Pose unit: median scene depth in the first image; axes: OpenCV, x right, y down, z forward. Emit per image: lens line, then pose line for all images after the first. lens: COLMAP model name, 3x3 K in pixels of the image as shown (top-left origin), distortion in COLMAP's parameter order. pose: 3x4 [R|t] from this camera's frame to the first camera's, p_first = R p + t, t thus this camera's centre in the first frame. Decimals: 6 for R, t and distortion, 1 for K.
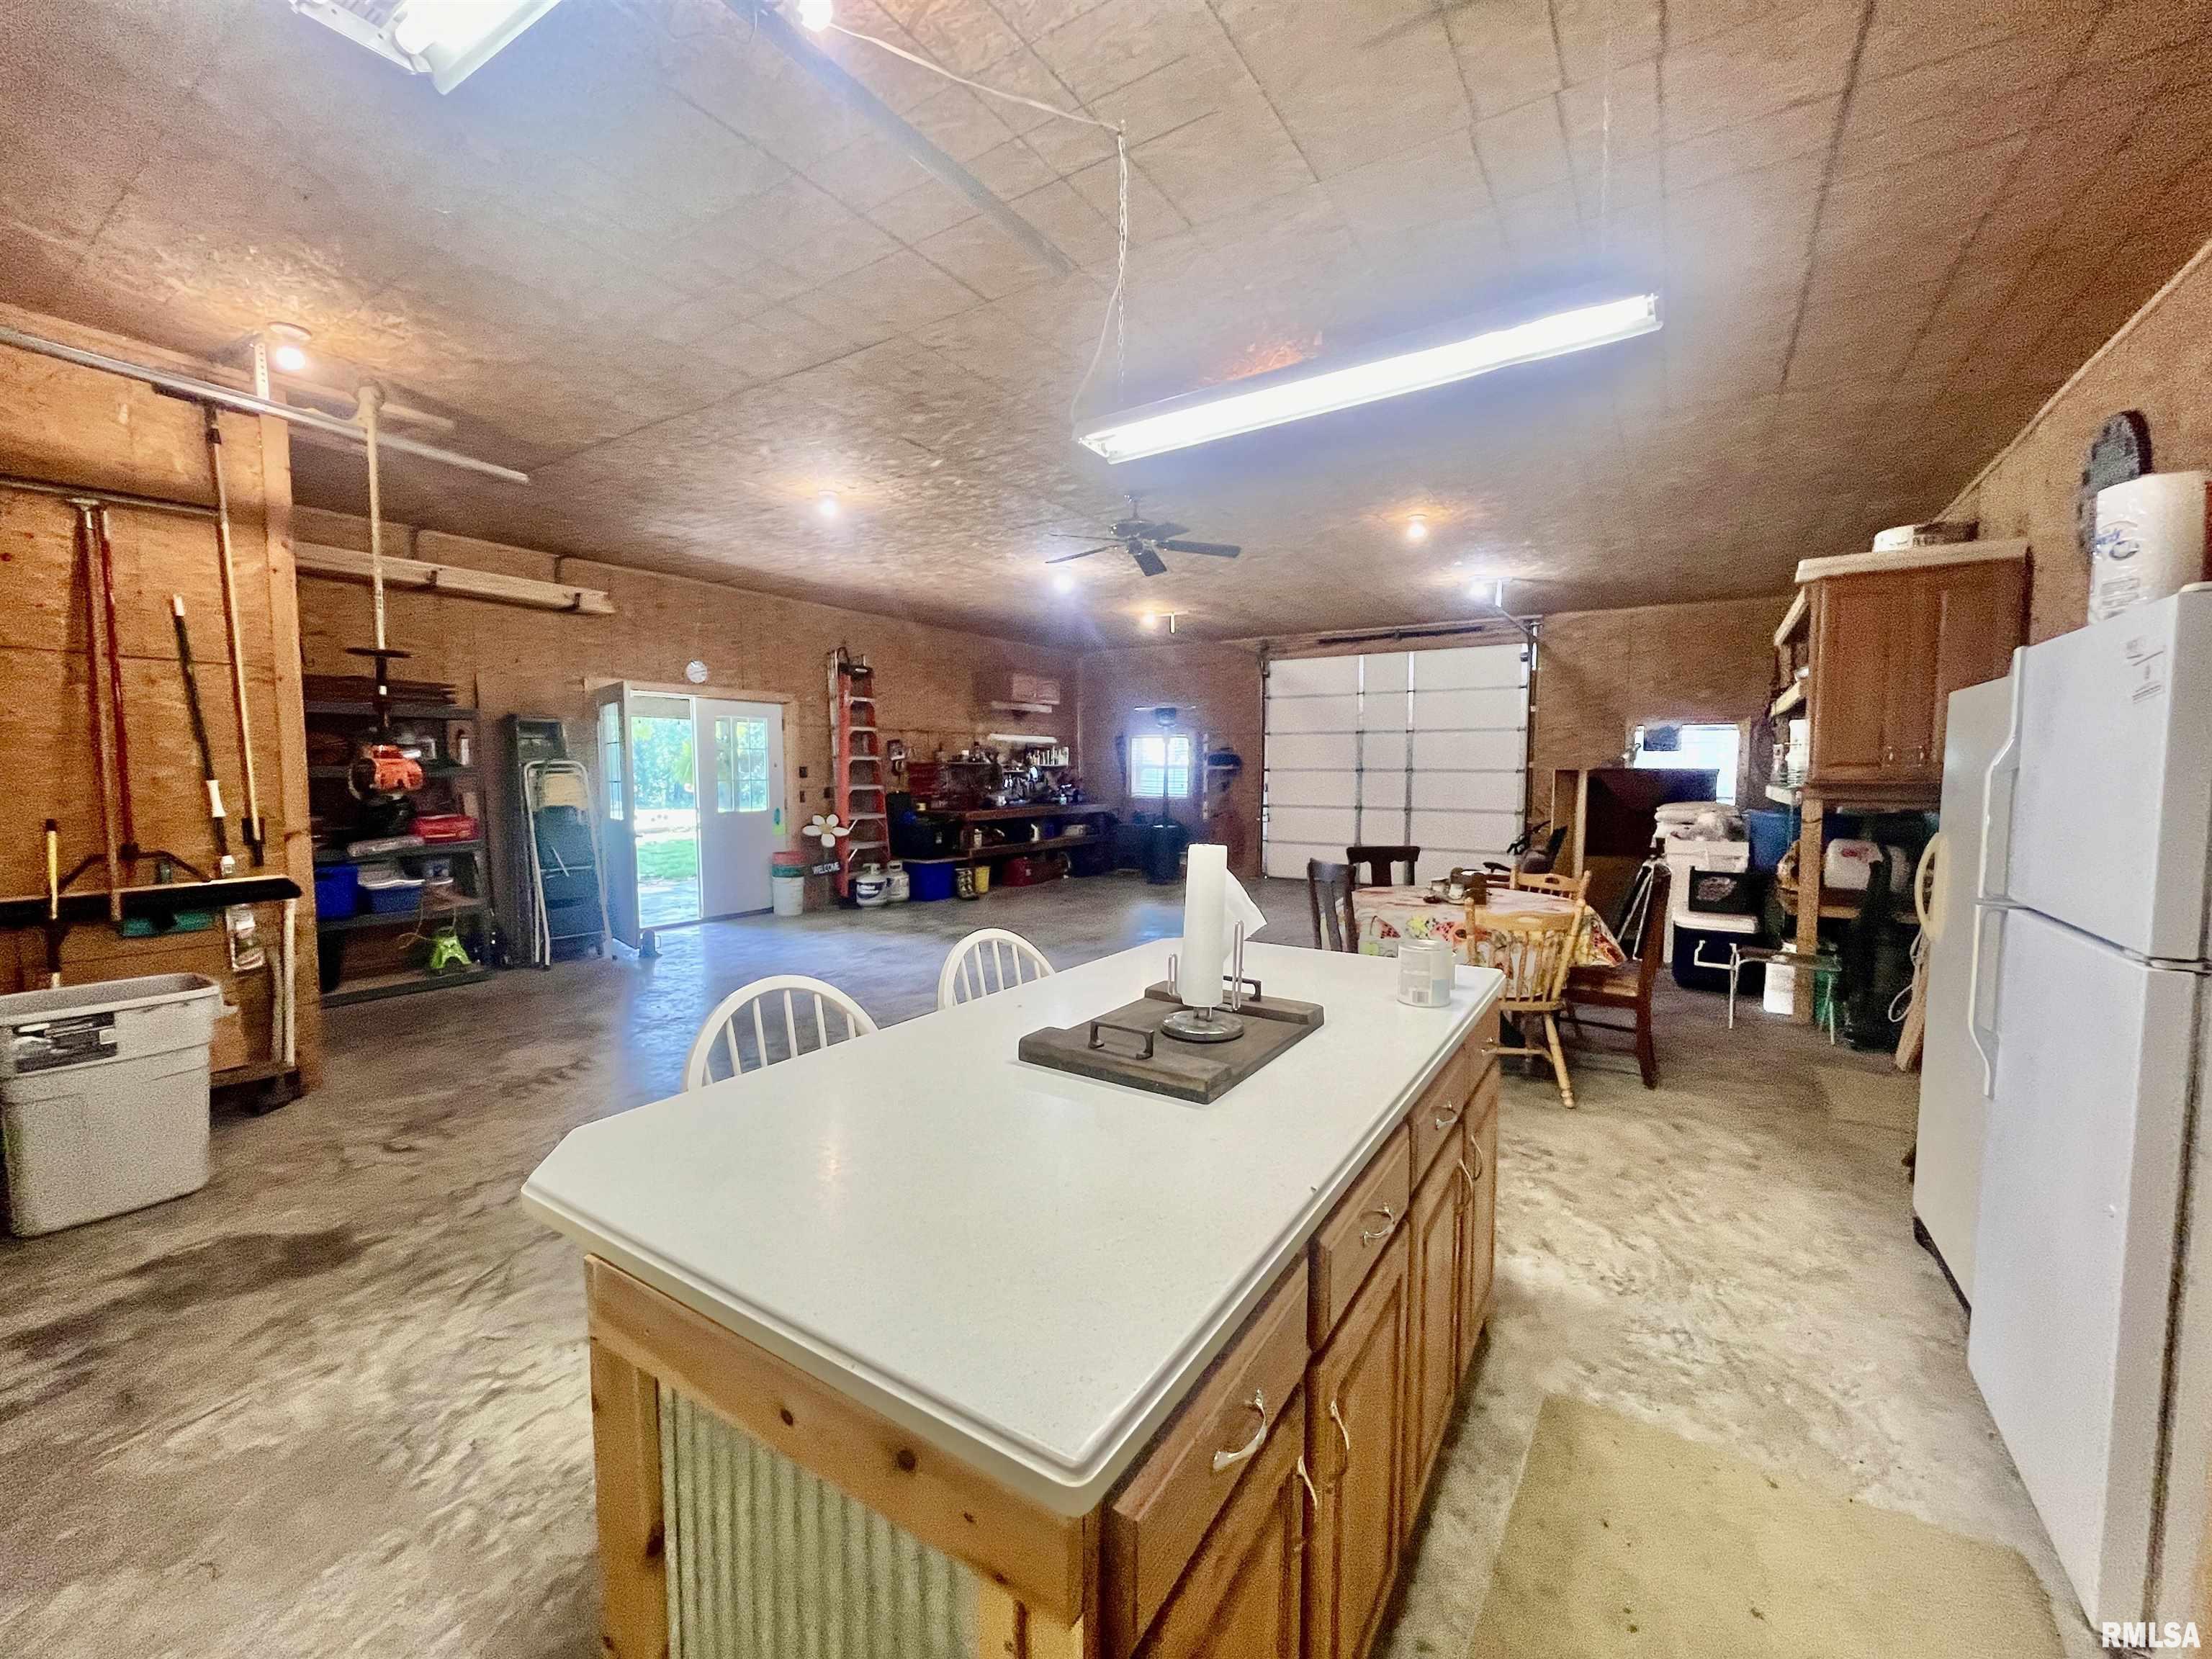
lens RADIAL K [[892.6, 0, 1099.9], [0, 892.6, 826.7], [0, 0, 1]] dist [-0.001702, -0.000206]
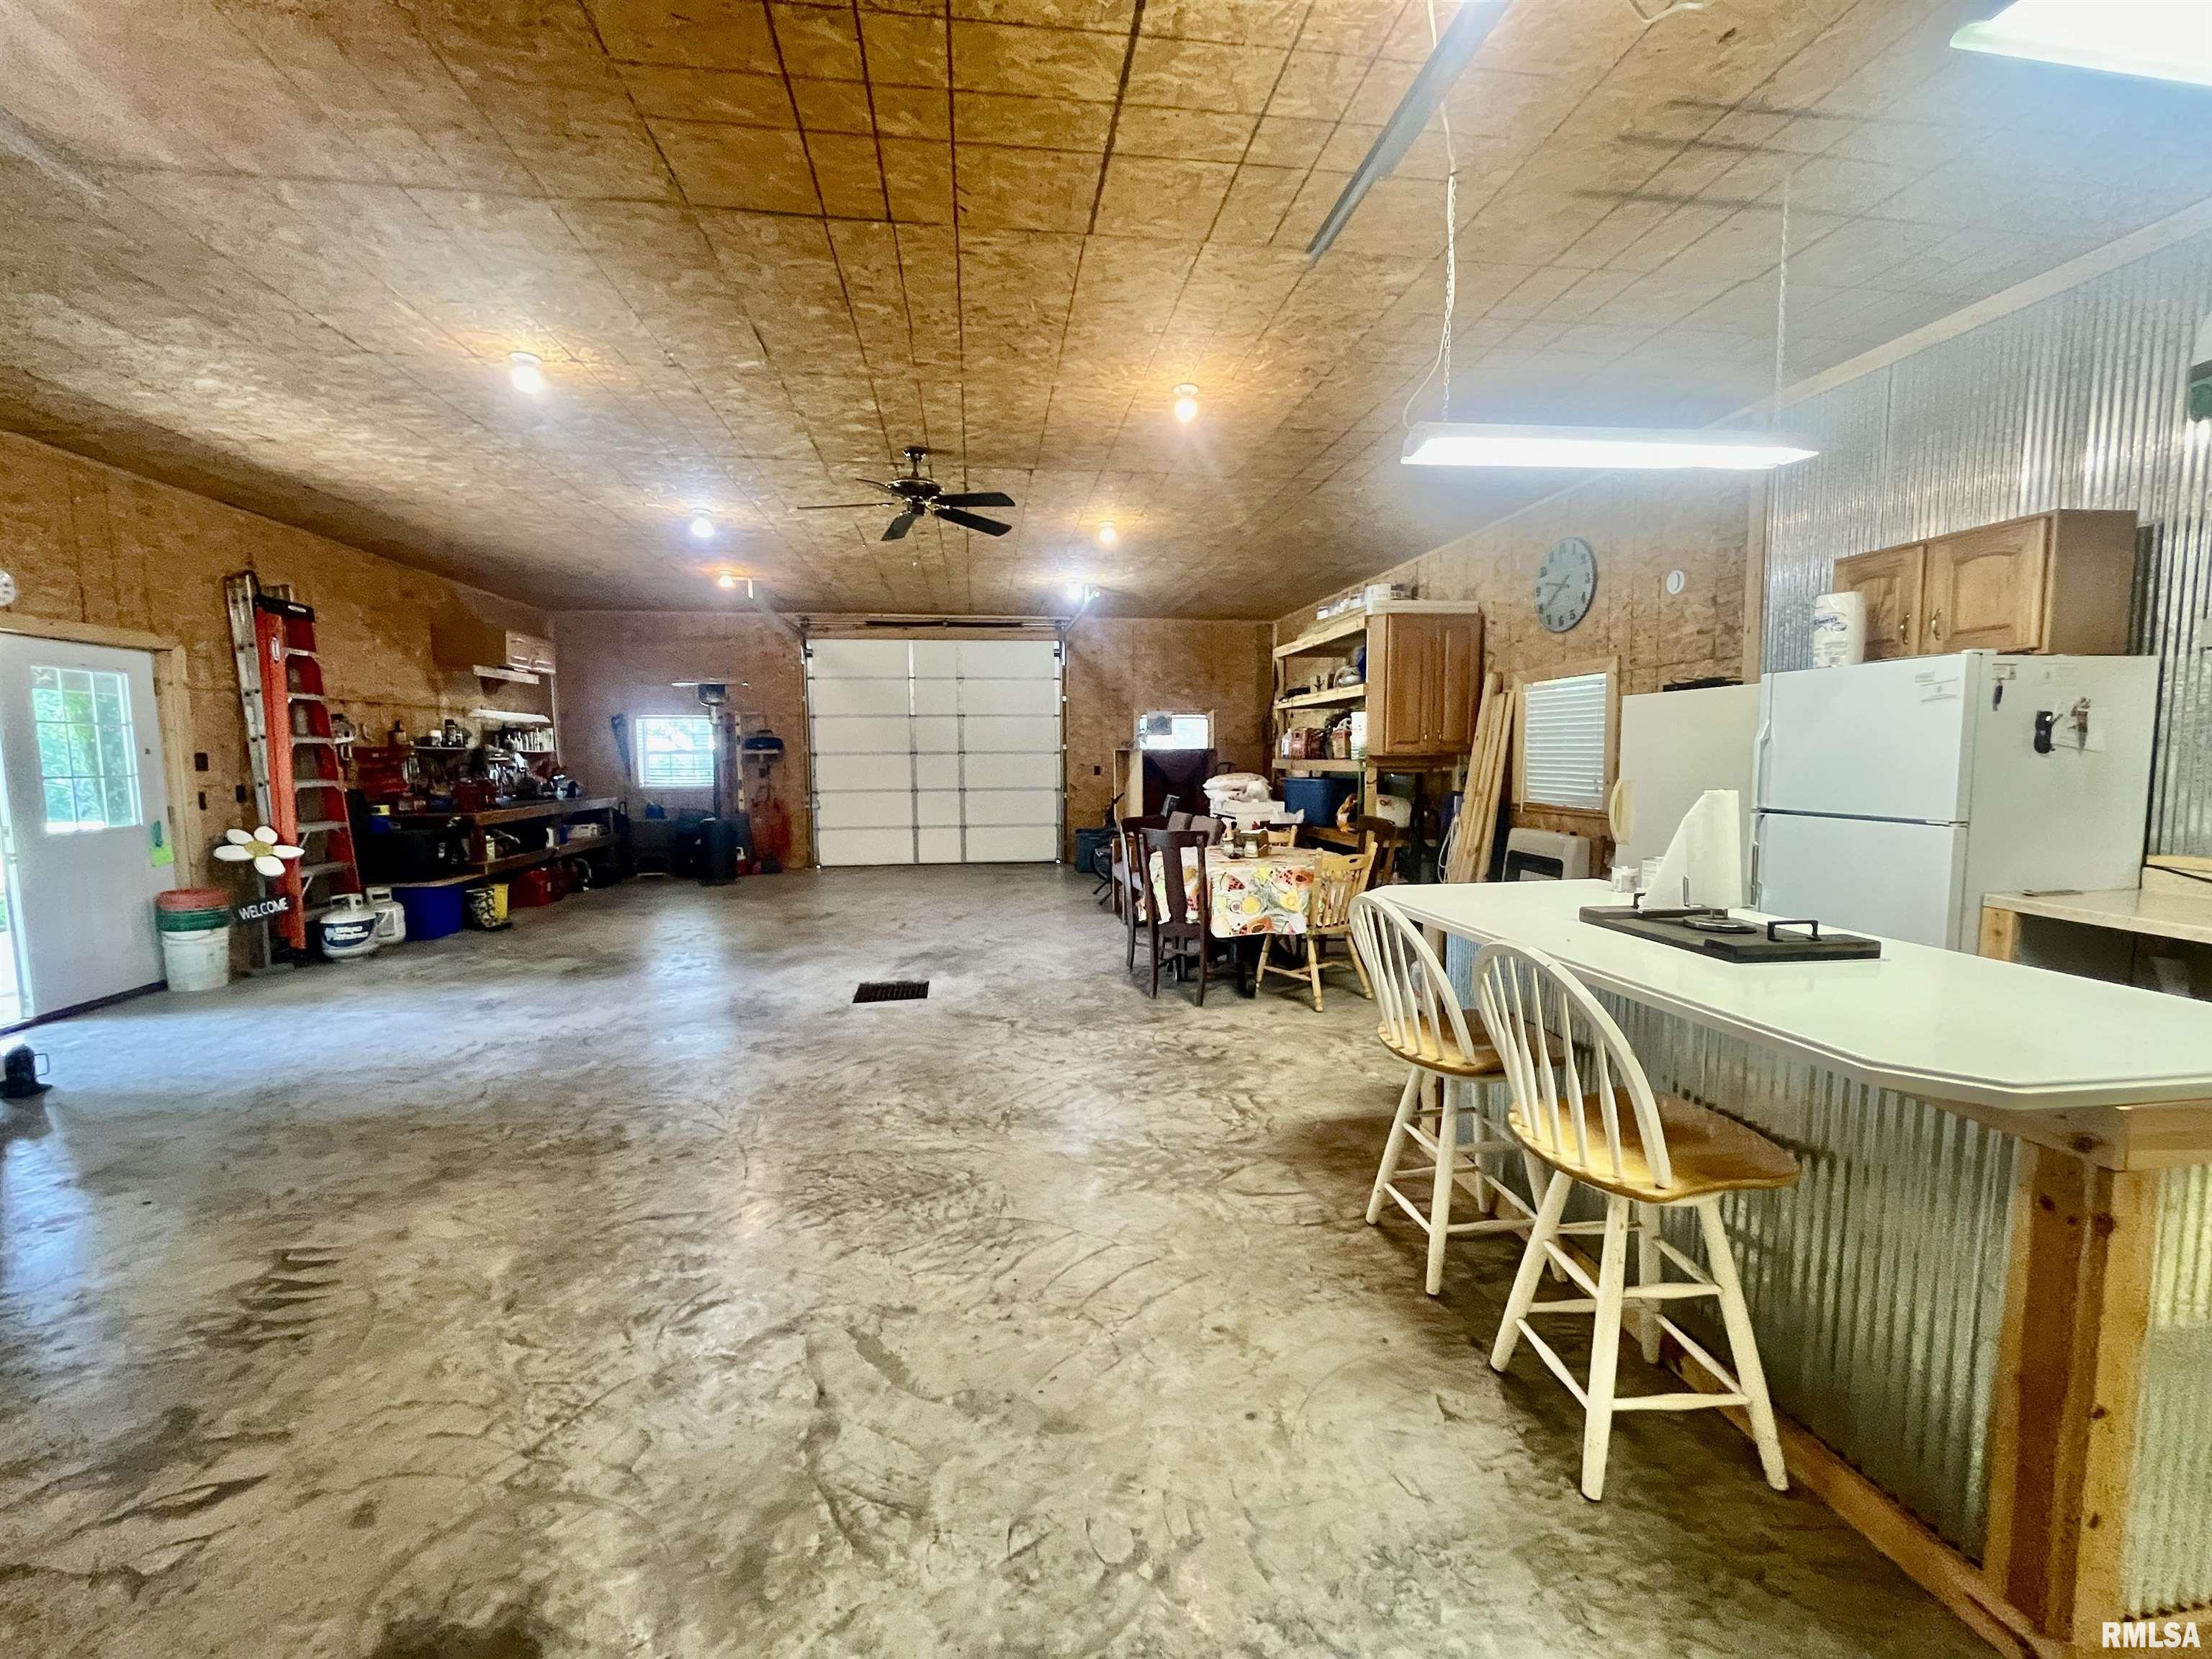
lens RADIAL K [[892.5, 0, 1097.5], [0, 892.5, 827.9], [0, 0, 1]] dist [-0.003524, -0.000307]
pose [[0.755297, -0.062445, 0.652401, -0.258483], [0.052290, 0.998019, 0.034989, -0.003333], [-0.653293, 0.007687, 0.757066, 0.104182]]
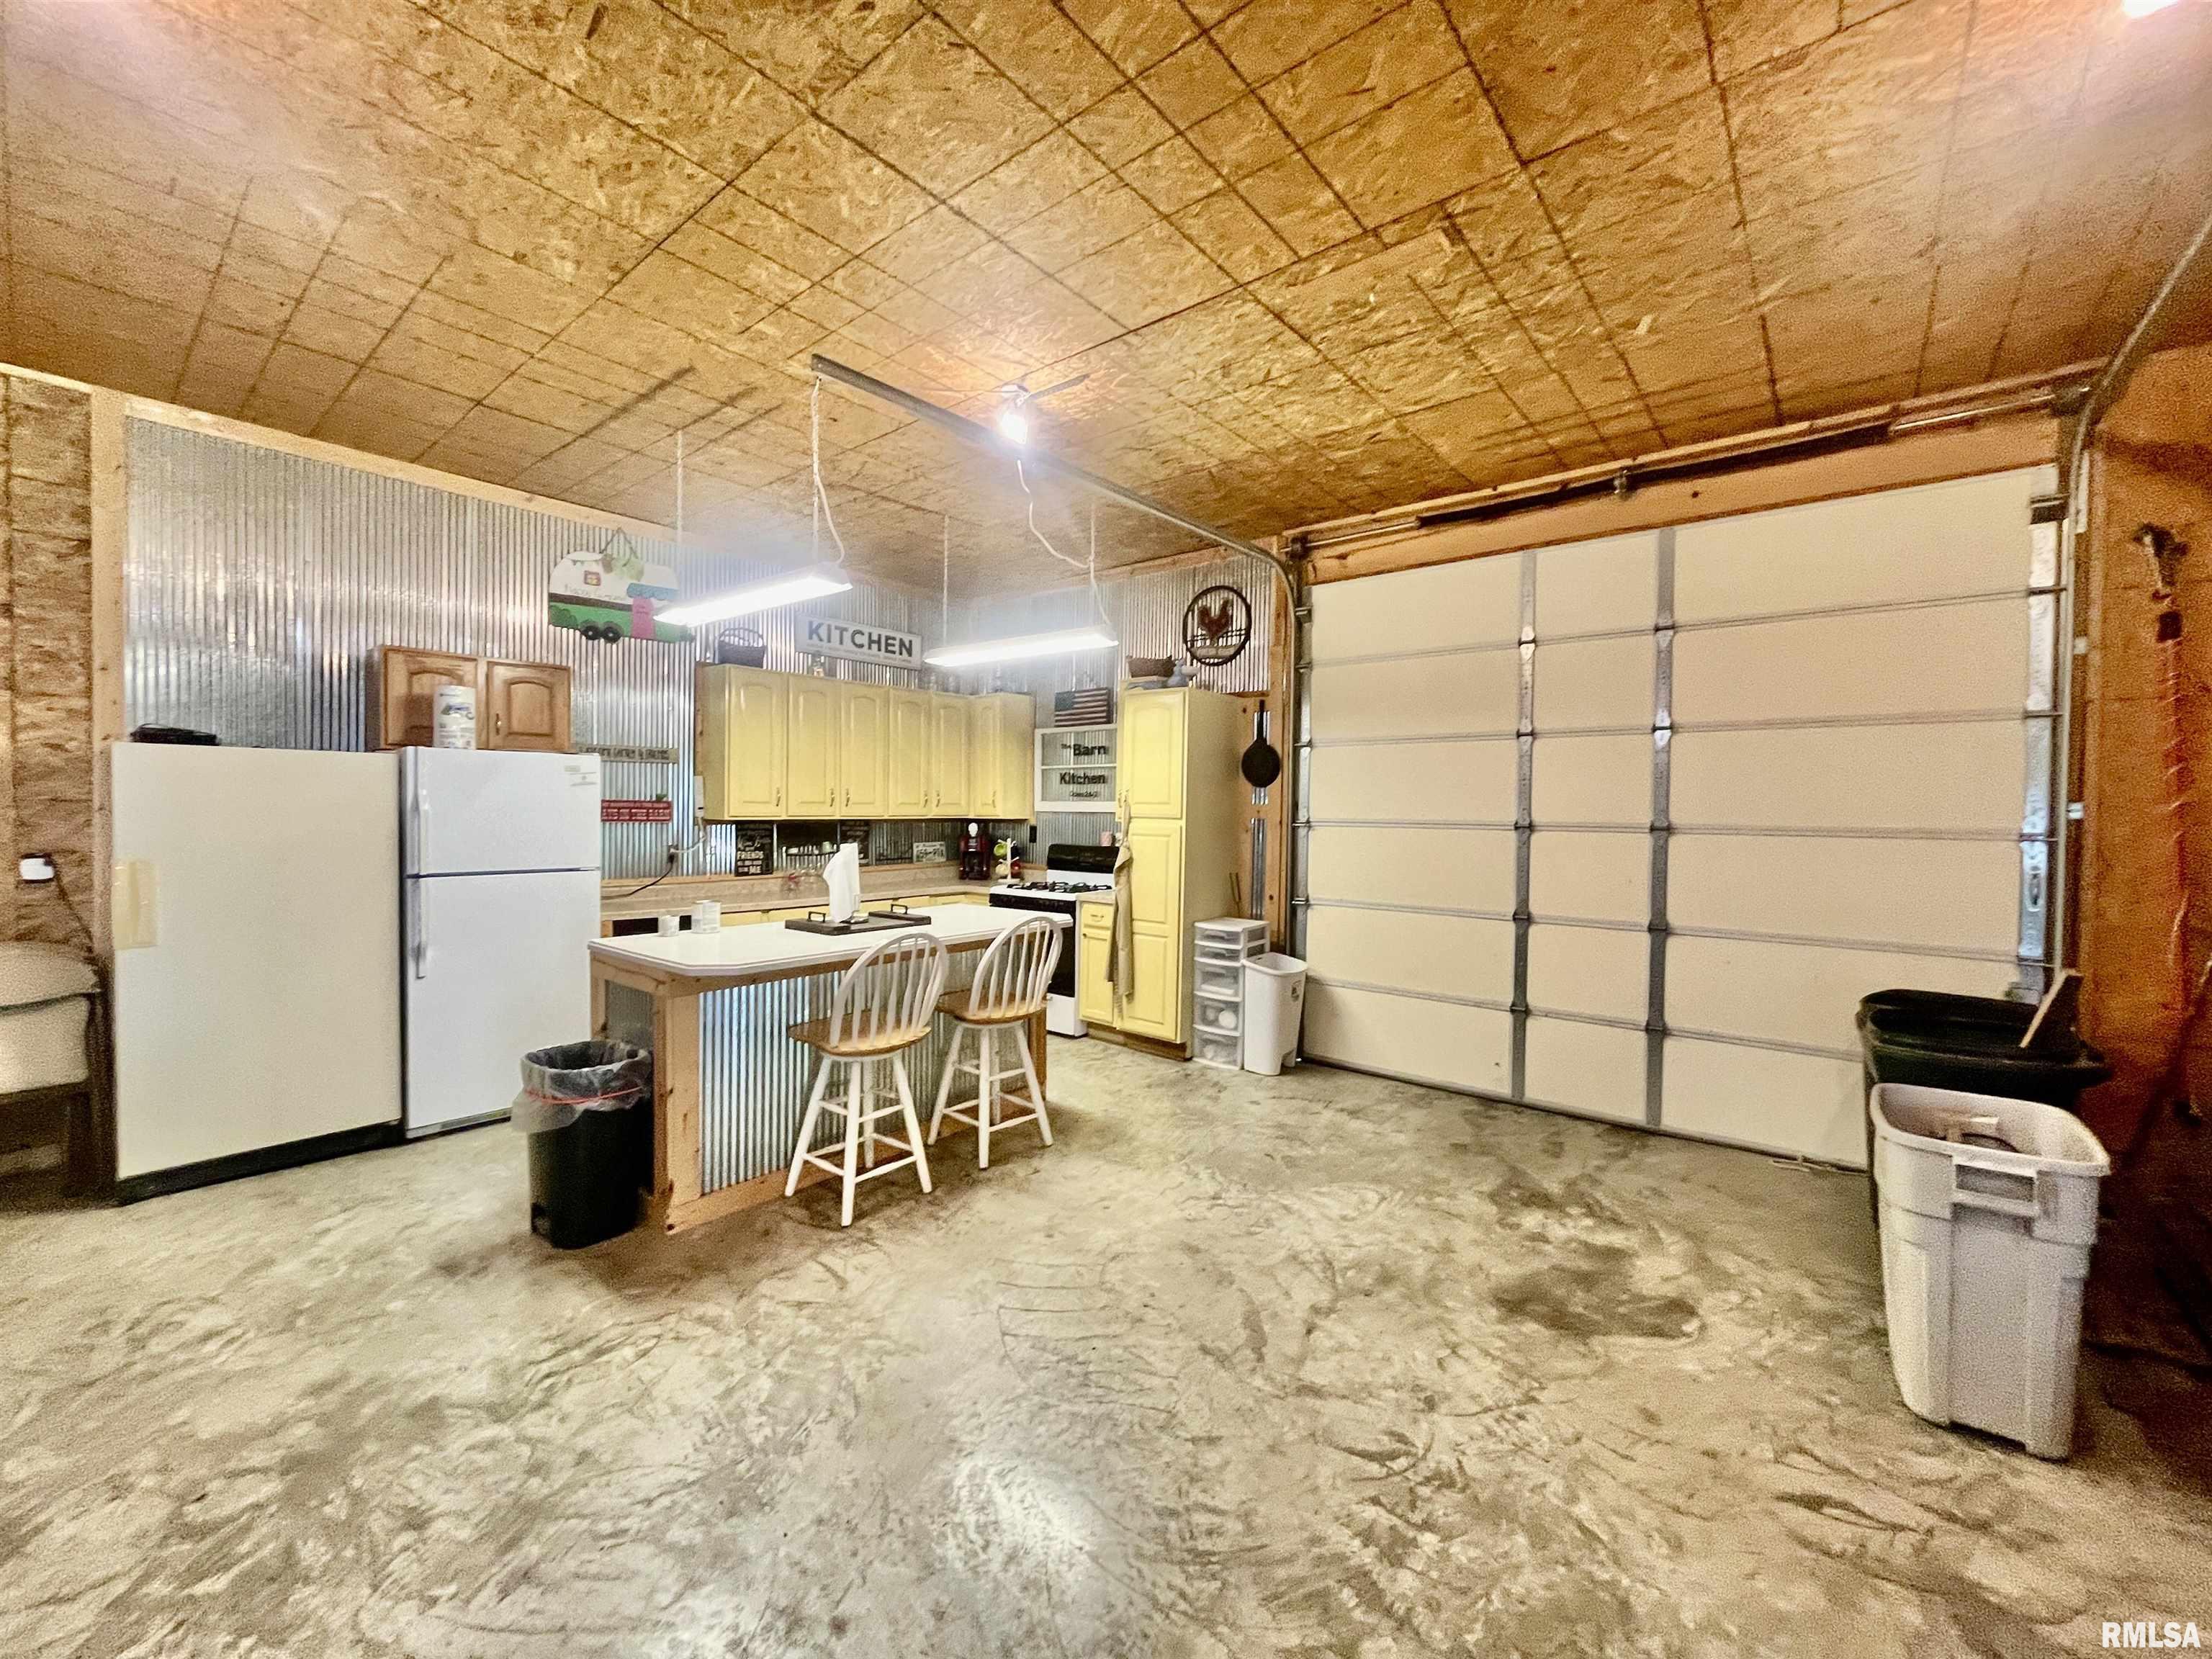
lens RADIAL K [[892.6, 0, 1099.9], [0, 892.6, 826.7], [0, 0, 1]] dist [-0.001702, -0.000206]
pose [[-0.993285, -0.013433, 0.114910, -0.143269], [-0.004017, 0.996642, 0.081781, -0.039011], [-0.115623, 0.080771, -0.990004, 0.574566]]
